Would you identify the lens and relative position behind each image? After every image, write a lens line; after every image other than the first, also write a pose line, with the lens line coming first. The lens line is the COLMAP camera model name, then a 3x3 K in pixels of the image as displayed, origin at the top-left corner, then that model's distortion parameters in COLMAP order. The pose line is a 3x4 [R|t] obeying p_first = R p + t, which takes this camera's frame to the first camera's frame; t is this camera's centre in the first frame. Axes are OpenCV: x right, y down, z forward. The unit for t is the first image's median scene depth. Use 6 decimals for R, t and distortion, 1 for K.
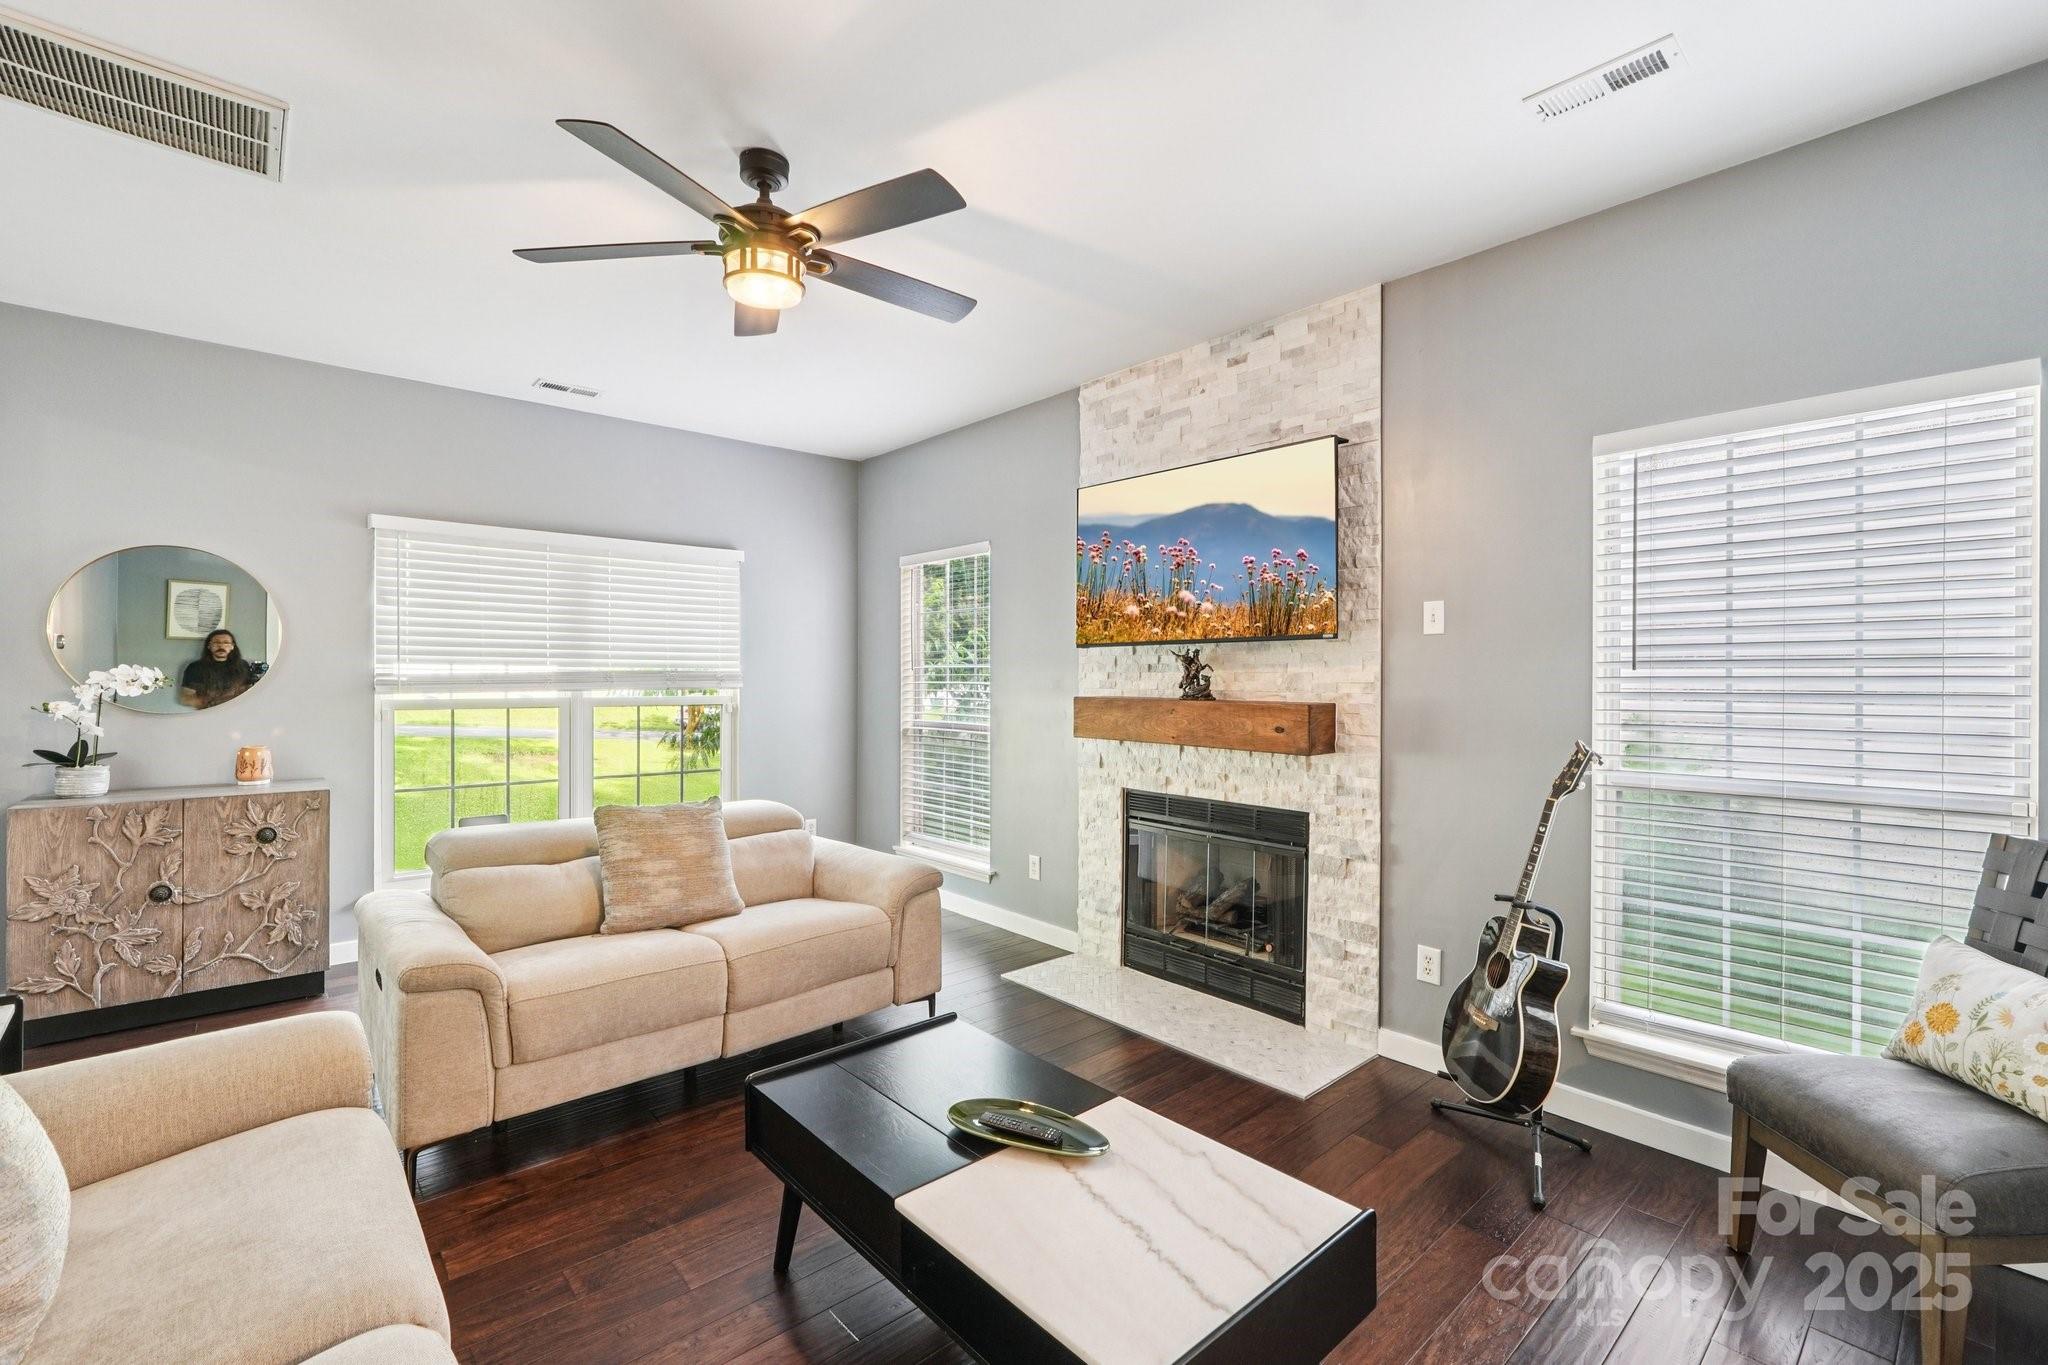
lens RADIAL K [[876.8, 0, 1024.8], [0, 876.8, 677.3], [0, 0, 1]] dist [-0.021277, 0.007551]
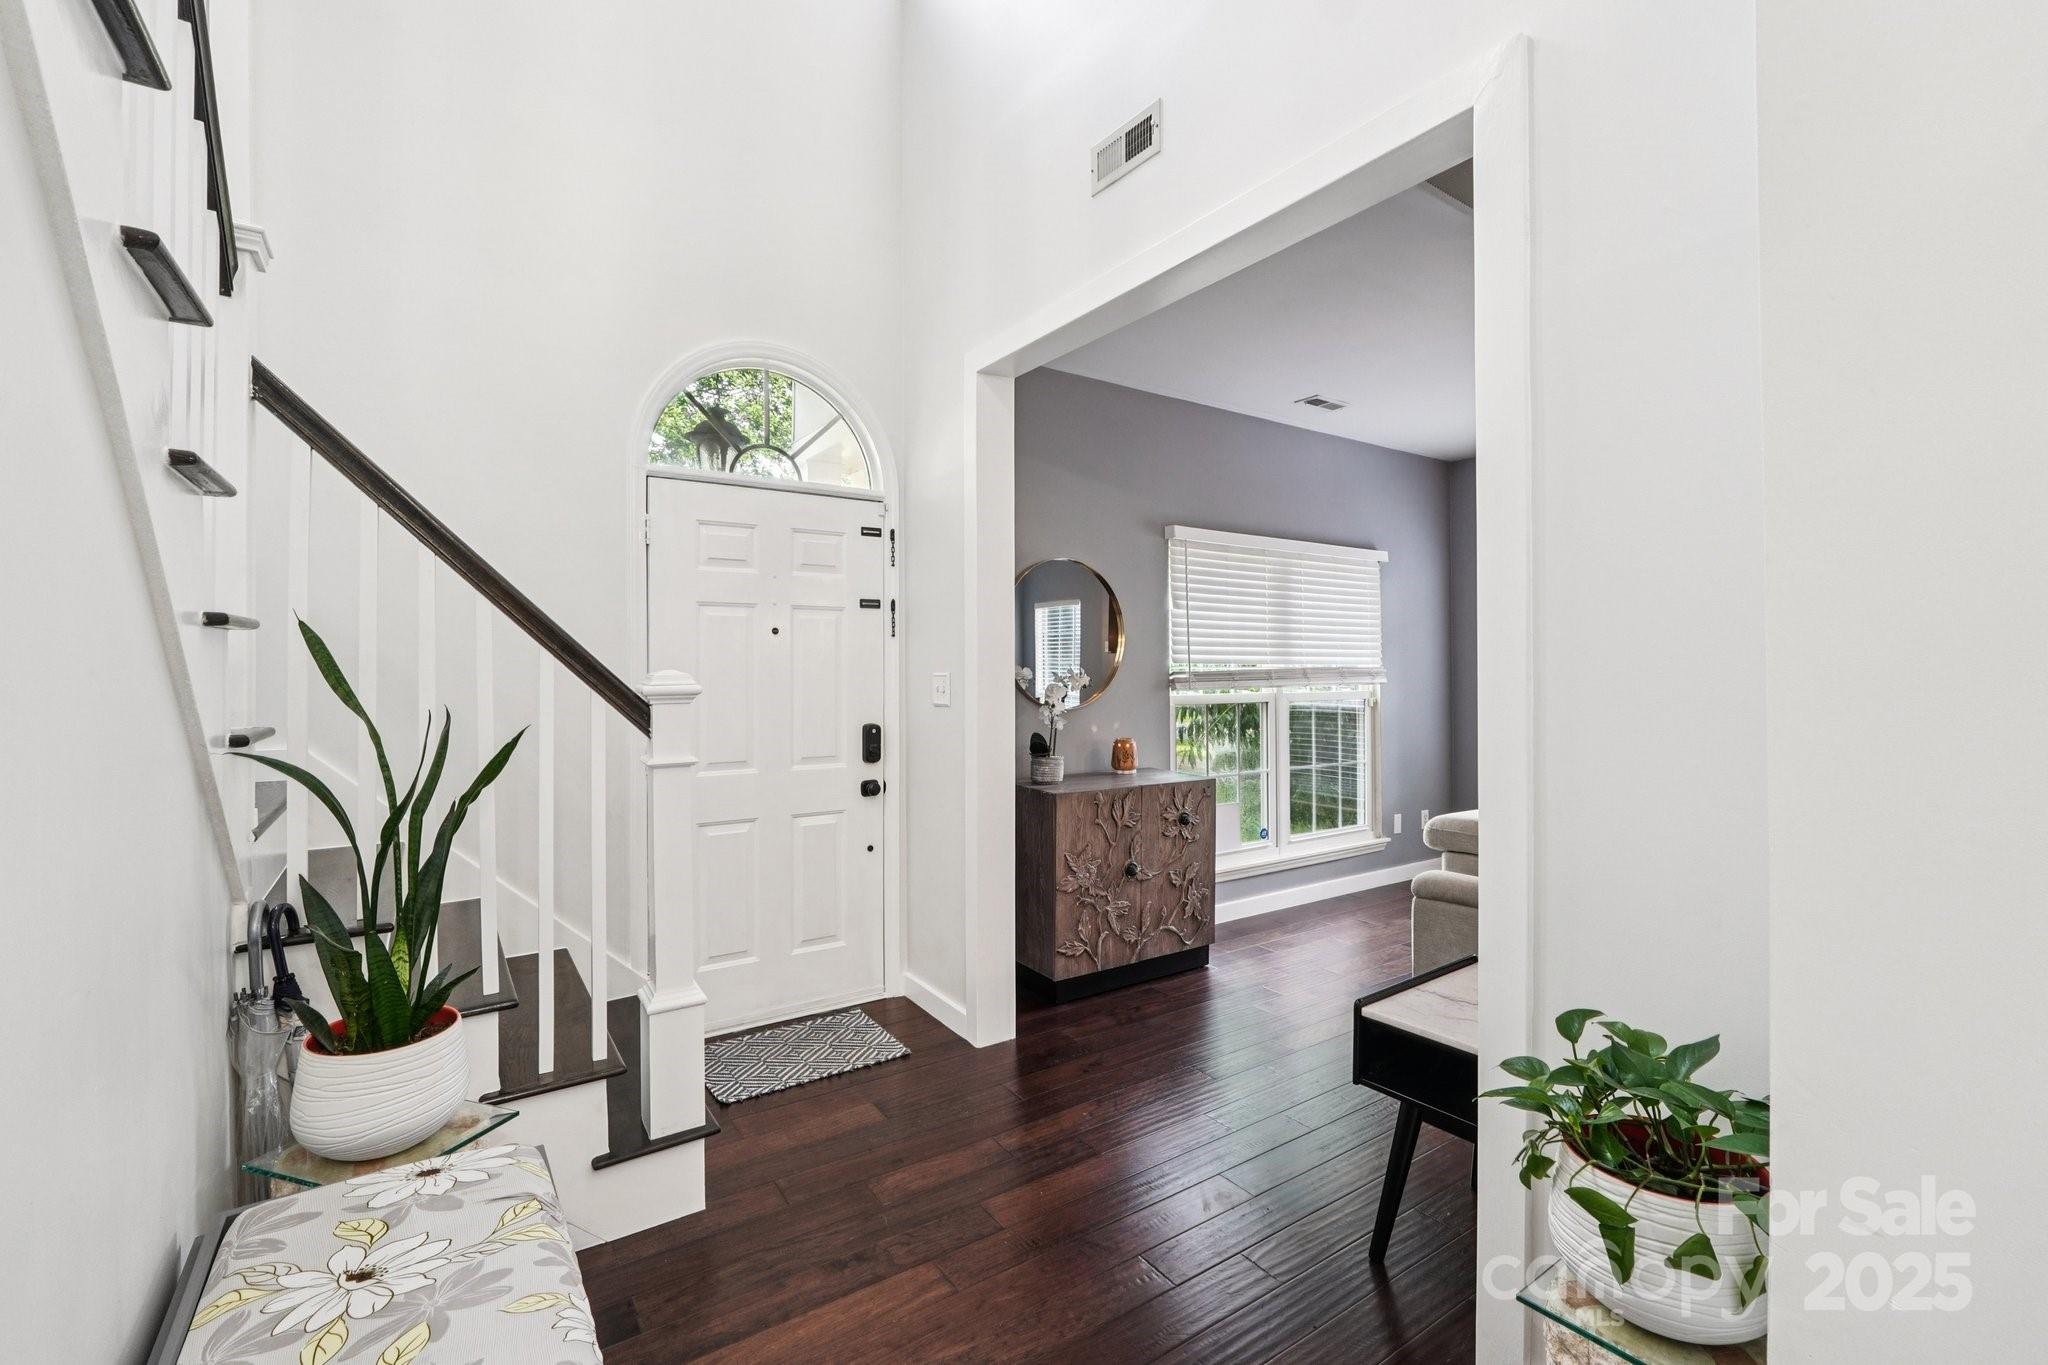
lens RADIAL K [[892.2, 0, 1026.7], [0, 892.2, 665.7], [0, 0, 1]] dist [-0.010880, 0.000903]
pose [[0.992297, -0.009283, -0.123532, -0.943699], [0.008321, 0.999931, -0.008295, -0.005293], [0.123600, 0.007203, 0.992306, -0.152649]]
